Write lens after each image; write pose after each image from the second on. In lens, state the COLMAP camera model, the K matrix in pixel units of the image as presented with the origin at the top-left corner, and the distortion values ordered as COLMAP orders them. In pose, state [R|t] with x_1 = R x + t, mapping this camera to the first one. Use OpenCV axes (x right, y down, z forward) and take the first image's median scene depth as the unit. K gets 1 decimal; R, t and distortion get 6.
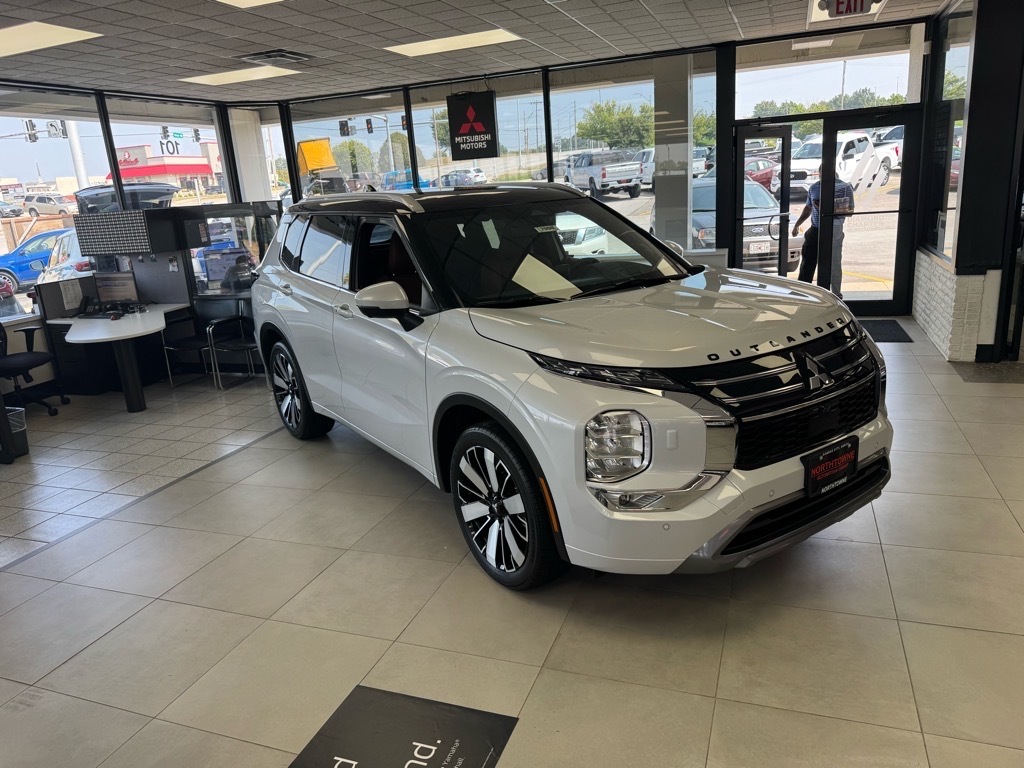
lens RADIAL K [[724.9, 0, 514.6], [0, 724.9, 388.9], [0, 0, 1]] dist [0.026369, -0.046577]
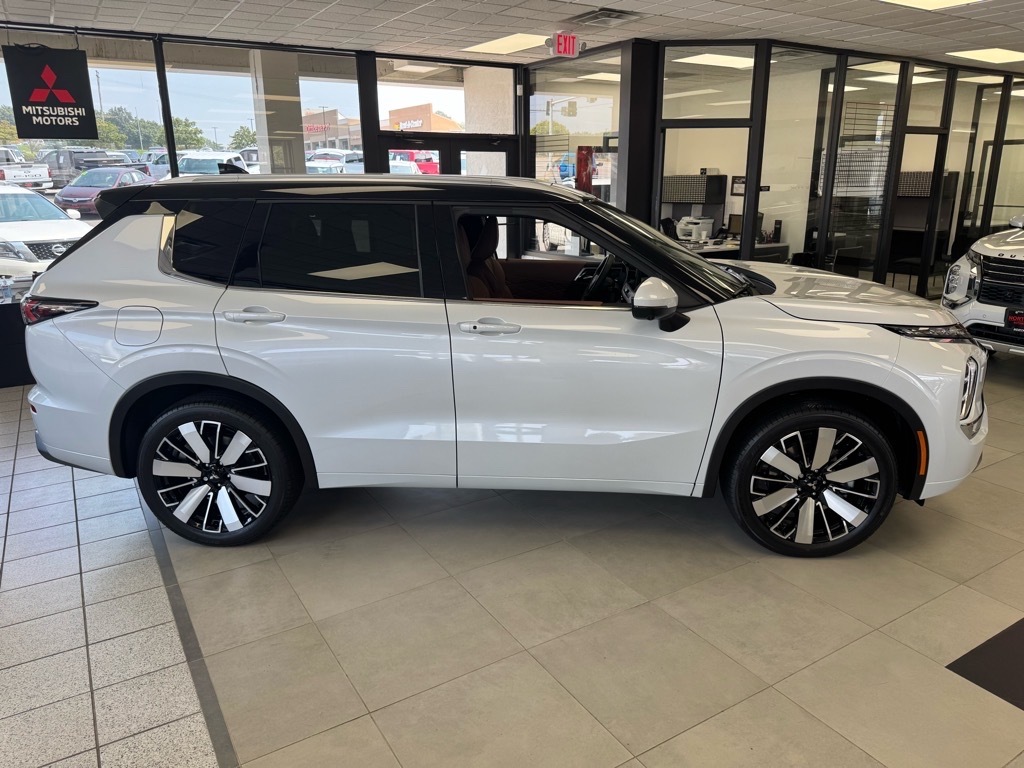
lens RADIAL K [[724.9, 0, 520.4], [0, 724.9, 383.6], [0, 0, 1]] dist [0.026369, -0.046577]
pose [[0.607238, -0.150602, 0.780116, -0.605344], [0.176477, 0.982910, 0.052382, -0.061077], [-0.774673, 0.105864, 0.623438, 0.370593]]
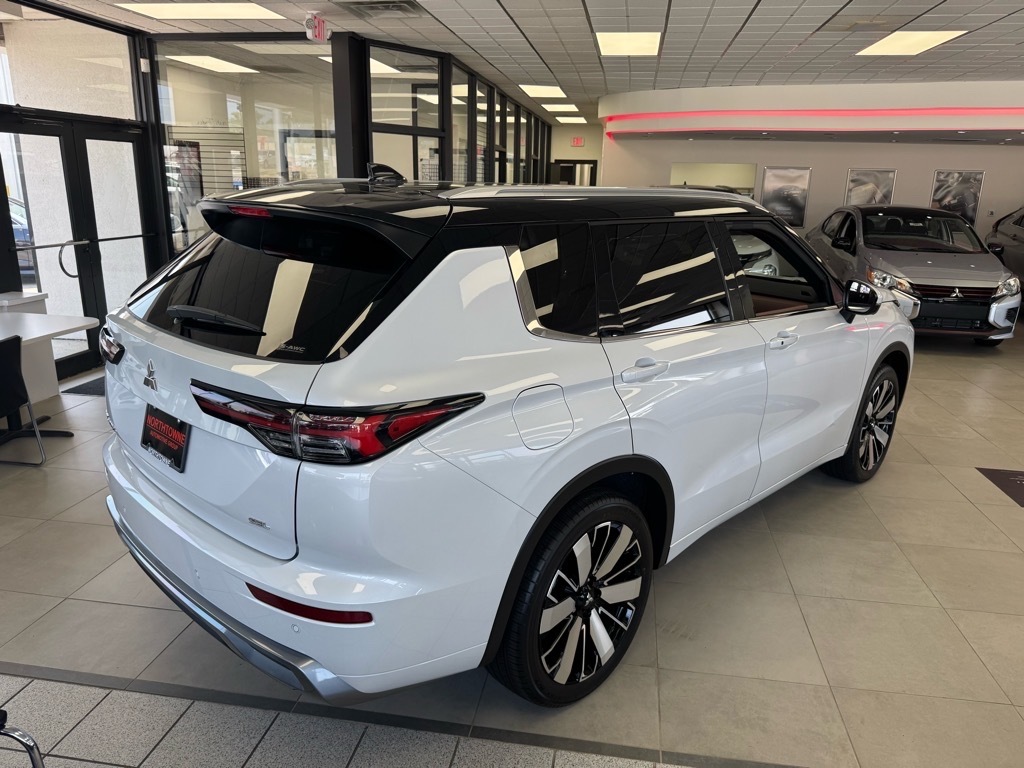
lens RADIAL K [[724.9, 0, 528.2], [0, 724.9, 379.3], [0, 0, 1]] dist [0.026369, -0.046577]
pose [[-0.206632, -0.189438, 0.959905, -0.688428], [0.253981, 0.937062, 0.239602, -0.239763], [-0.944879, 0.293306, -0.145513, 1.019205]]
